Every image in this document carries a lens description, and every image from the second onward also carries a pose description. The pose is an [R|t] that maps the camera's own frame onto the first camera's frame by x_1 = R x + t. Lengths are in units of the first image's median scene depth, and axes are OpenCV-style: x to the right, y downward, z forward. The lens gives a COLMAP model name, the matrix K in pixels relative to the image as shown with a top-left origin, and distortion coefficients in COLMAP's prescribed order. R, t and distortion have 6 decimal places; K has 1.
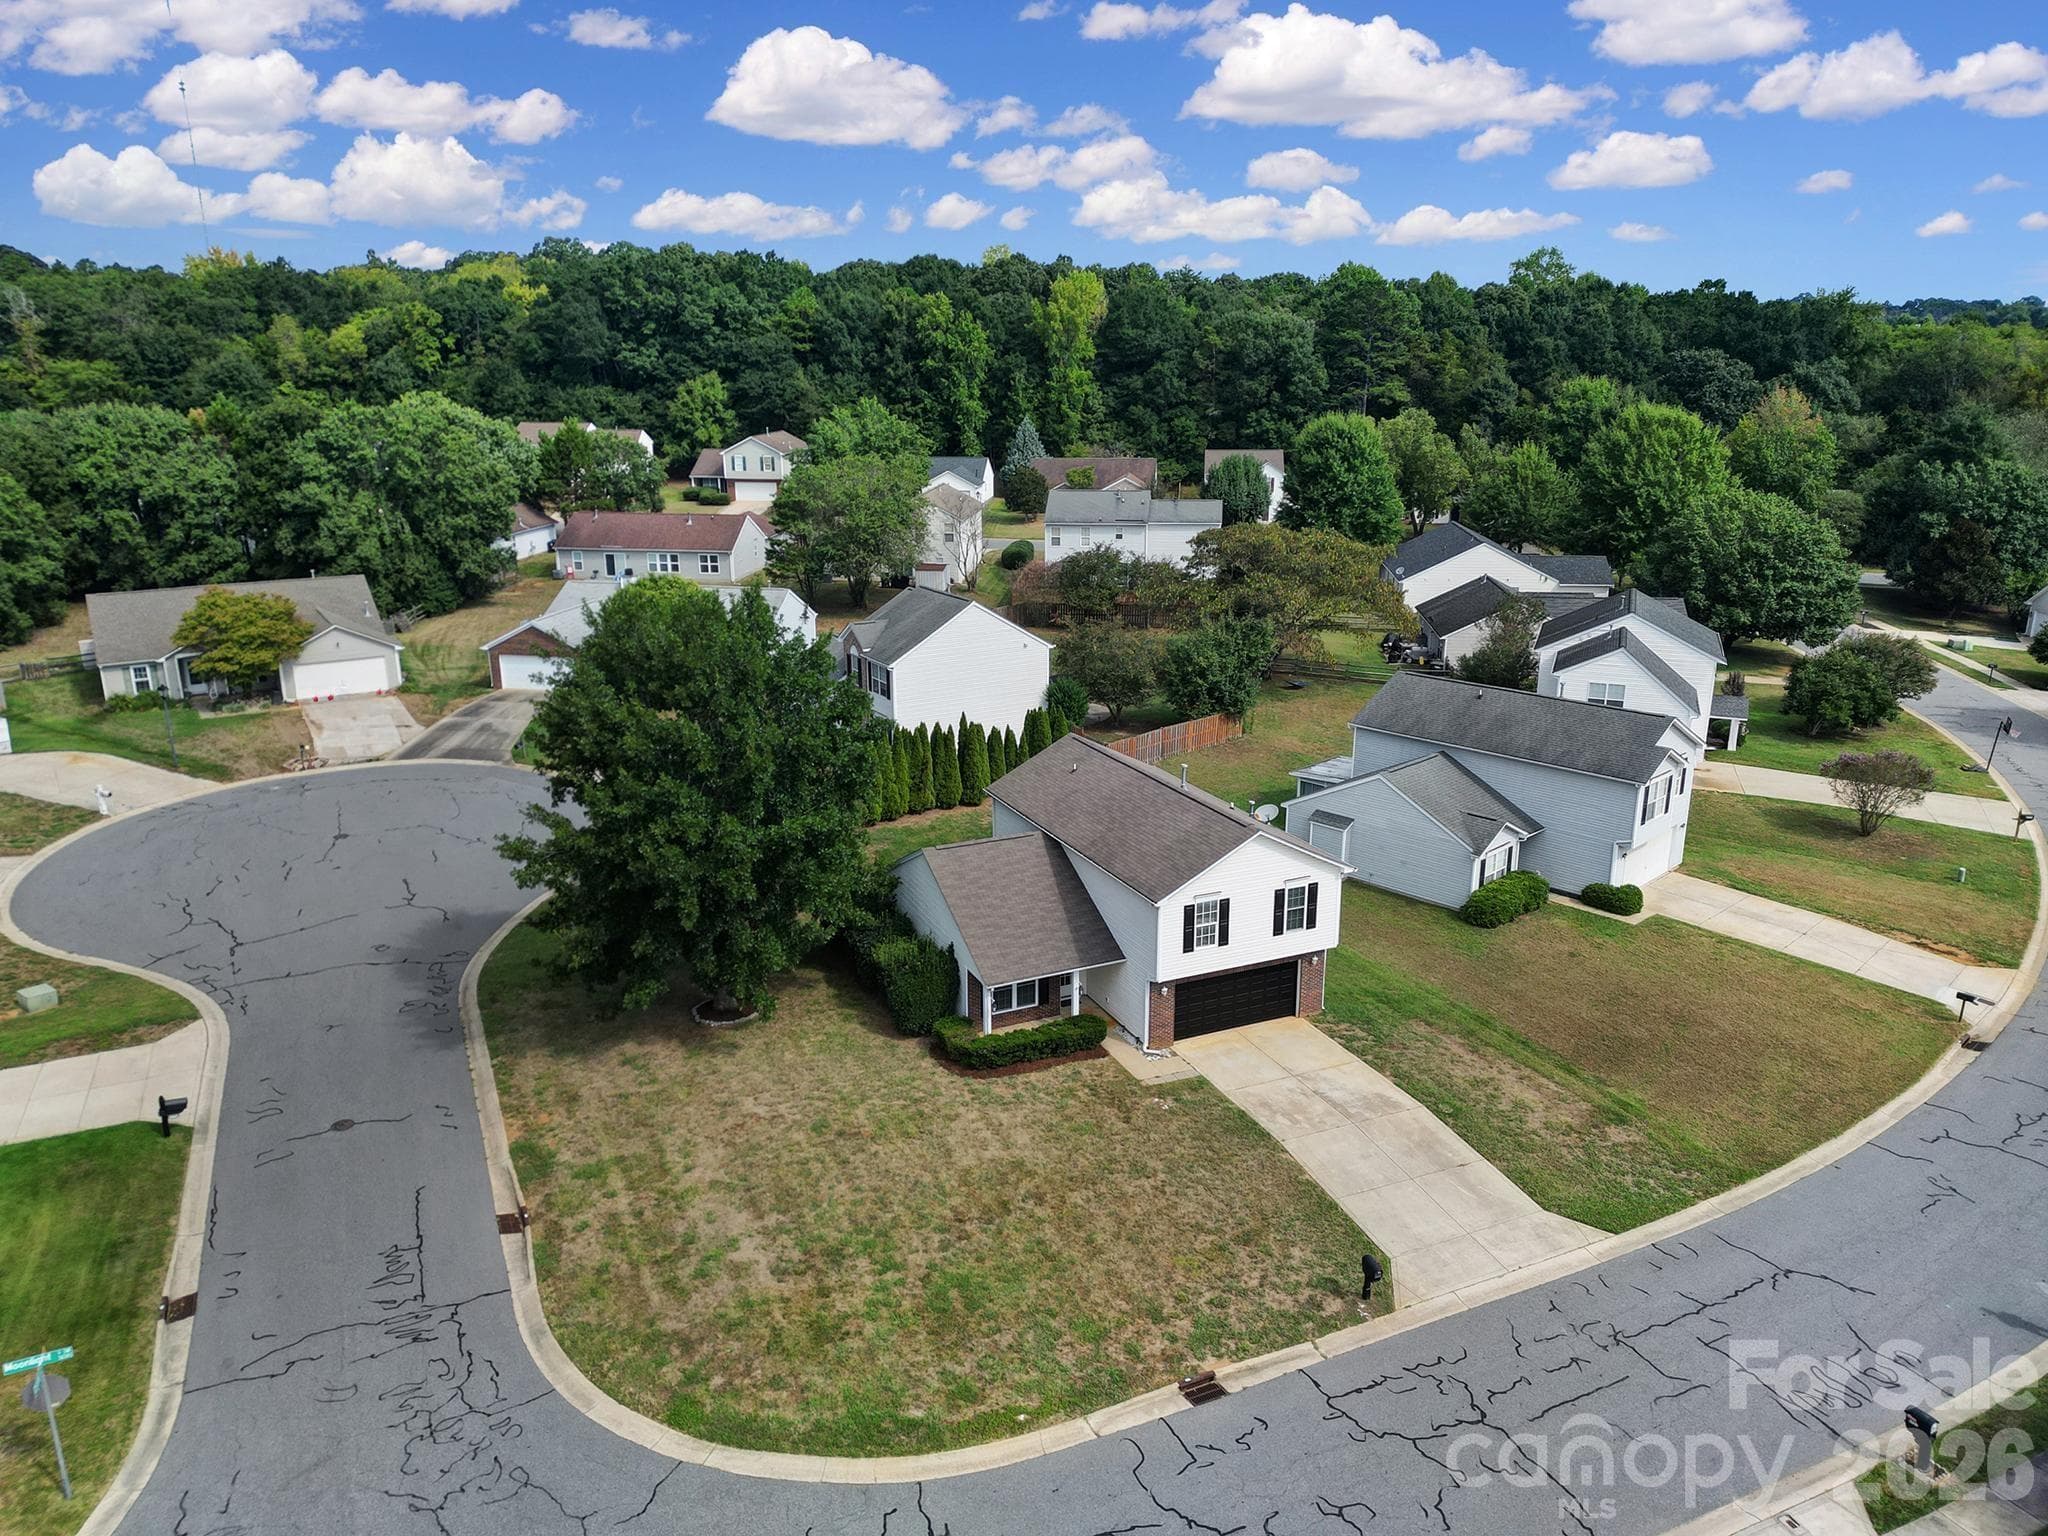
lens RADIAL K [[1431.9, 0, 1014.7], [0, 1431.9, 756.2], [0, 0, 1]] dist [0.073698, -0.072951]
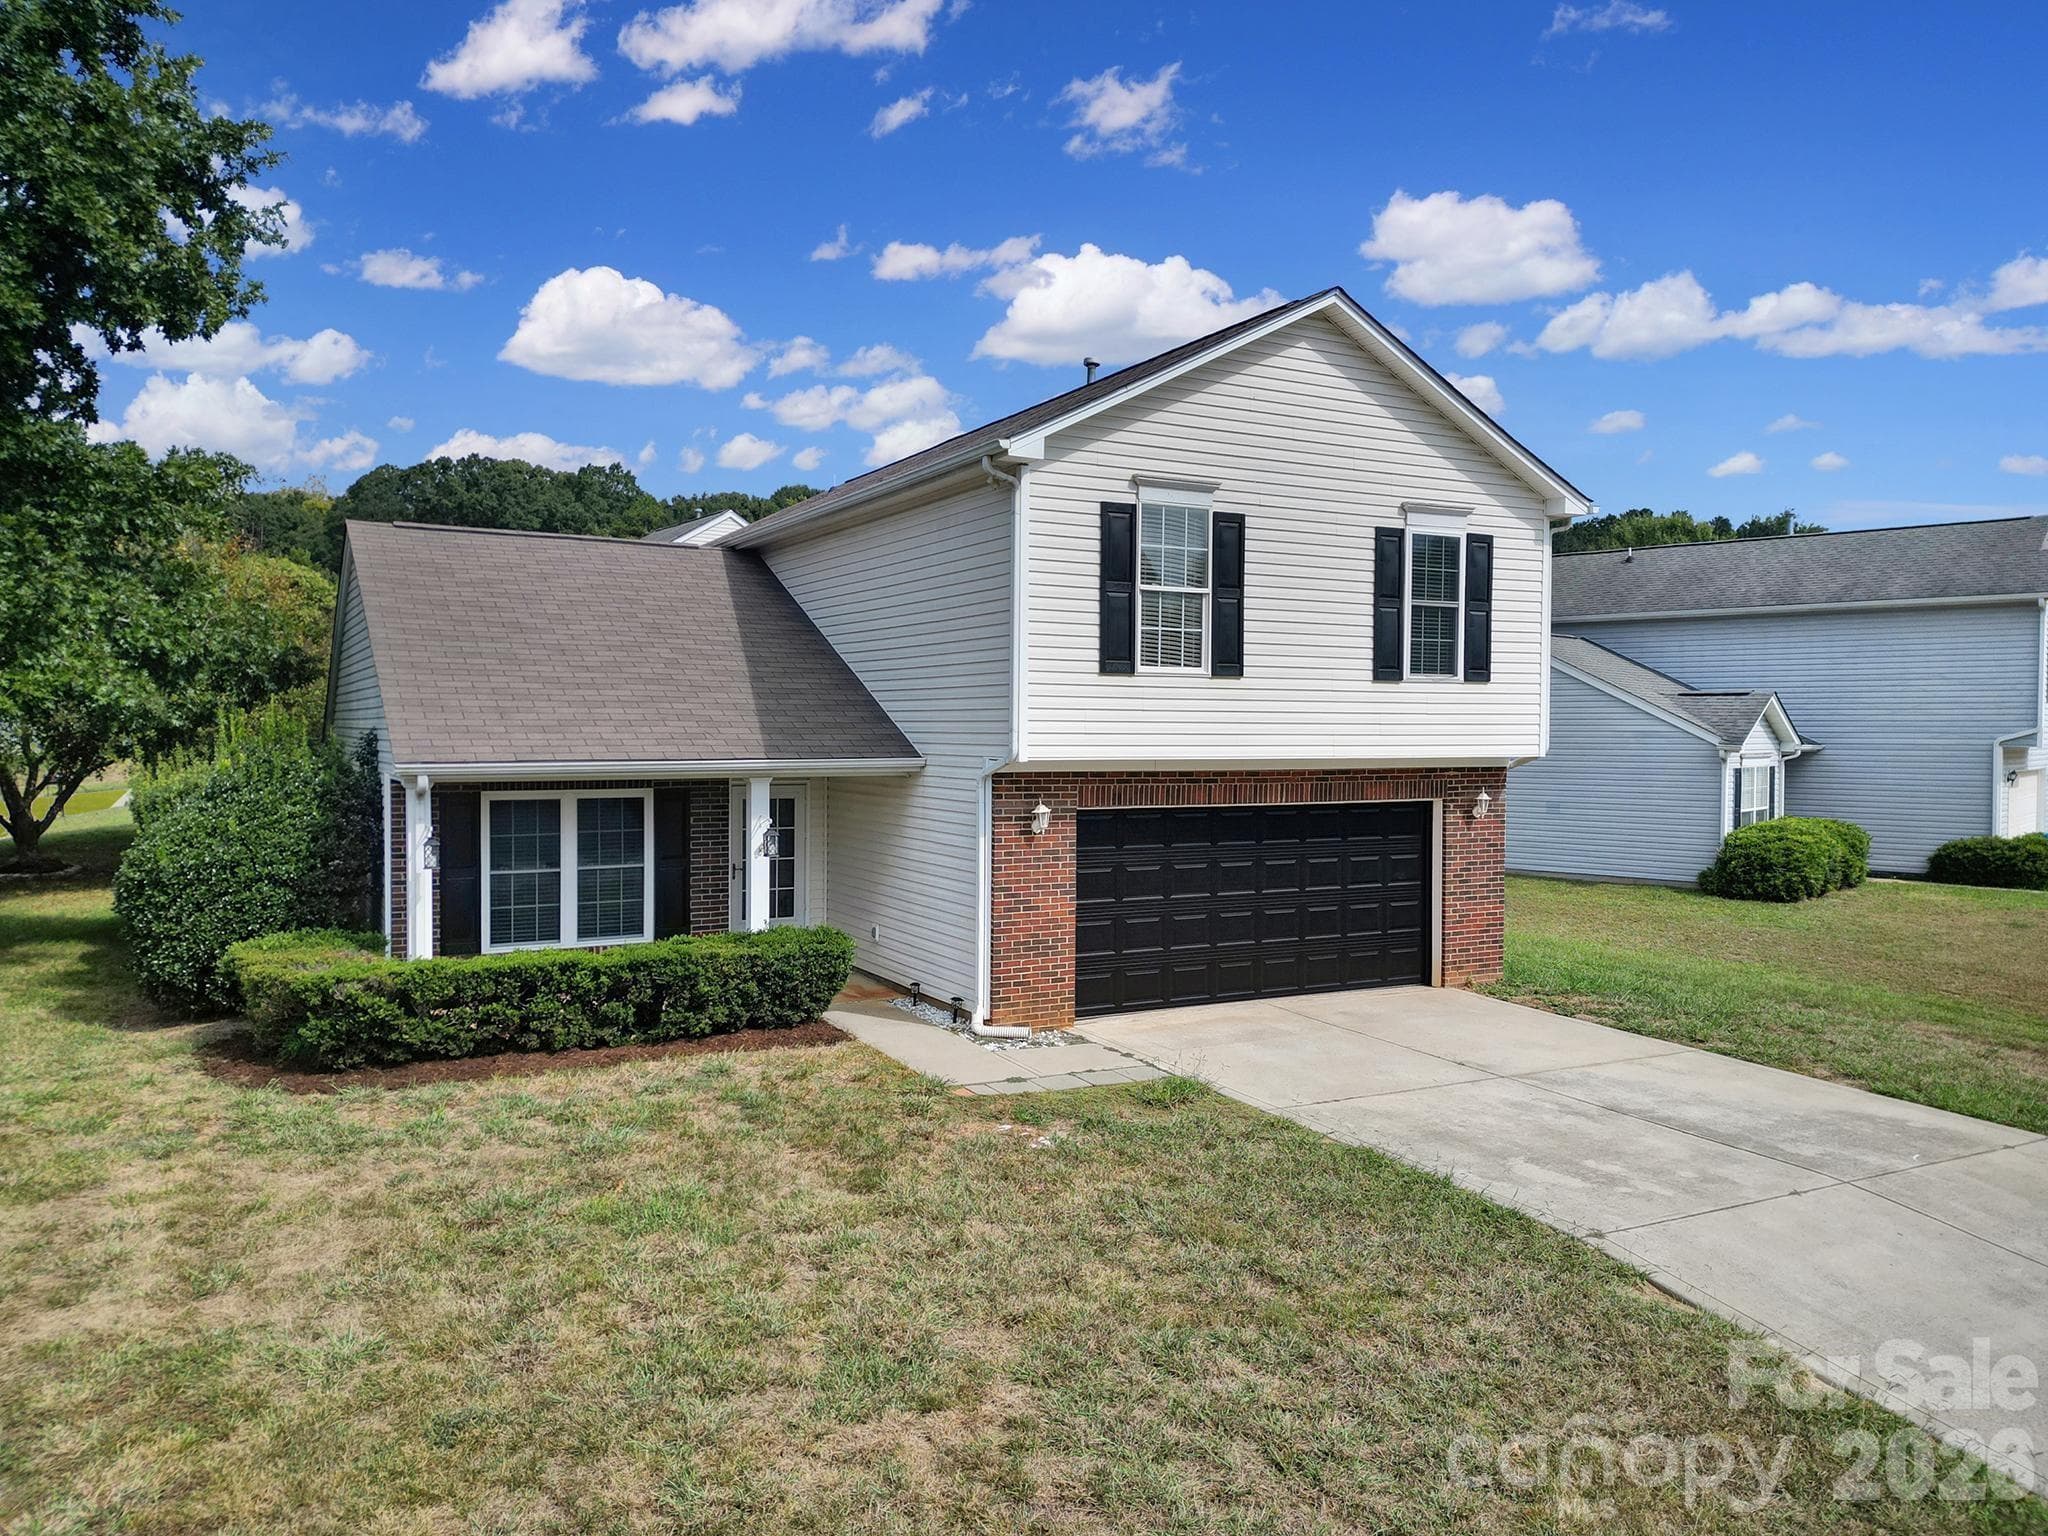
lens RADIAL K [[1441.5, 0, 1024.0], [0, 1441.5, 768.0], [0, 0, 1]] dist [0.041492, -0.001411]
pose [[0.997217, 0.007705, 0.074161, 0.076627], [0.010352, 0.970705, -0.240050, 0.220387], [-0.073838, 0.240149, 0.967924, 0.690828]]
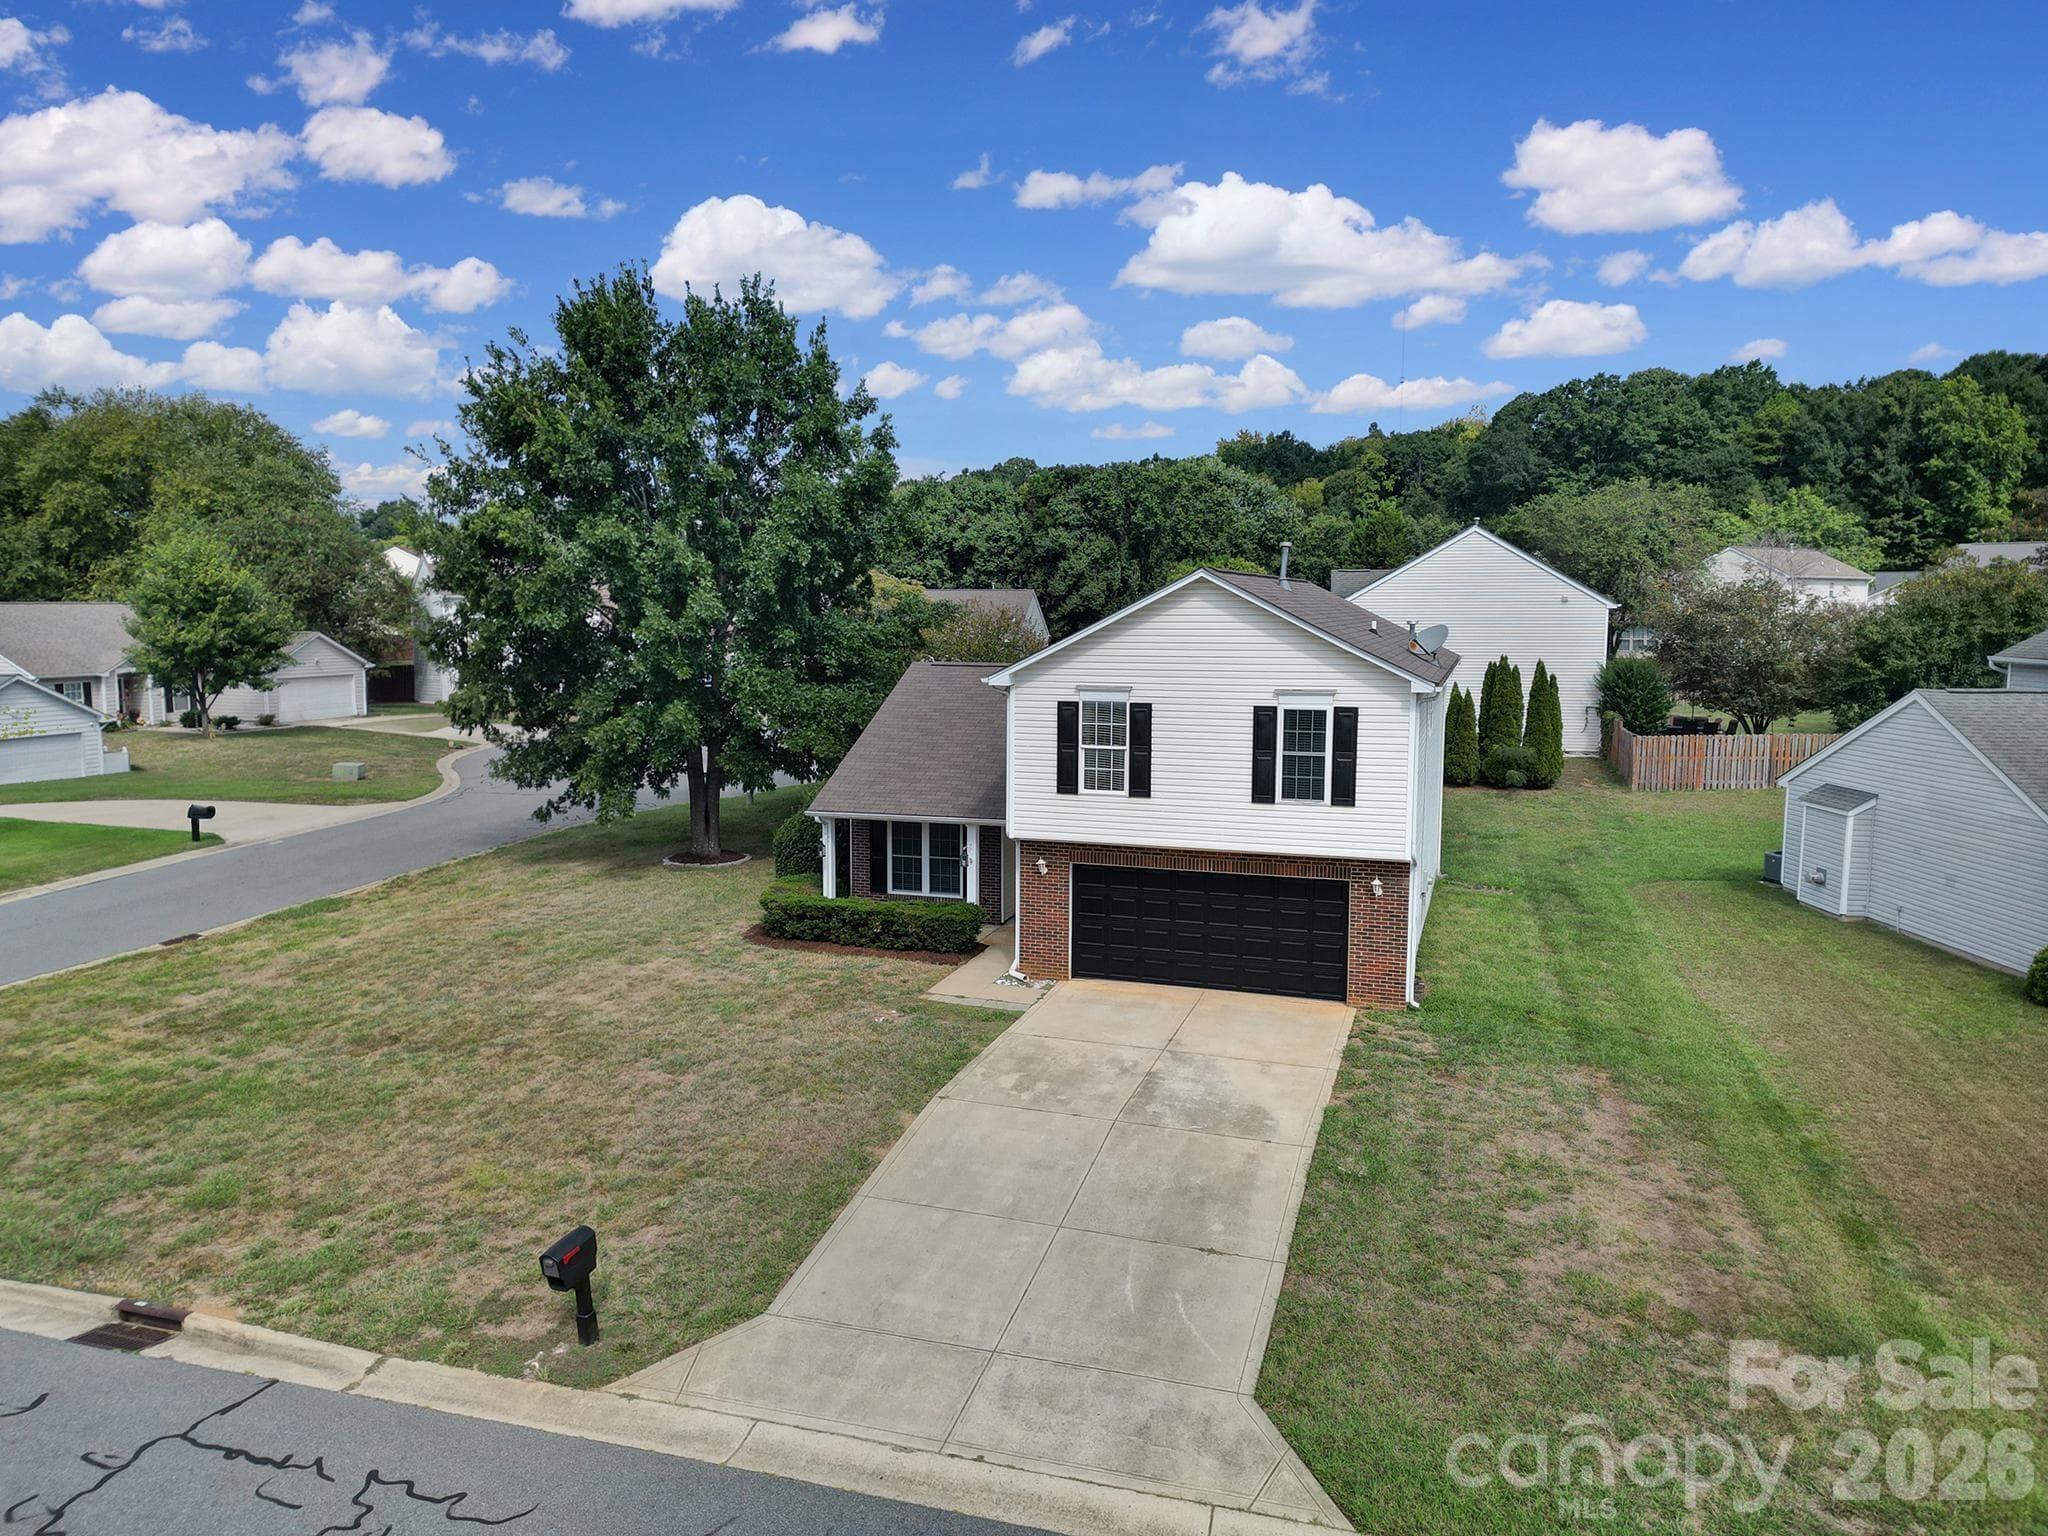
lens RADIAL K [[1431.9, 0, 1014.7], [0, 1431.9, 756.2], [0, 0, 1]] dist [0.073698, -0.072951]
pose [[0.736064, 0.077324, -0.672481, 0.457211], [-0.186914, 0.978047, -0.092128, 0.170945], [0.650594, 0.193508, 0.734358, 0.563047]]
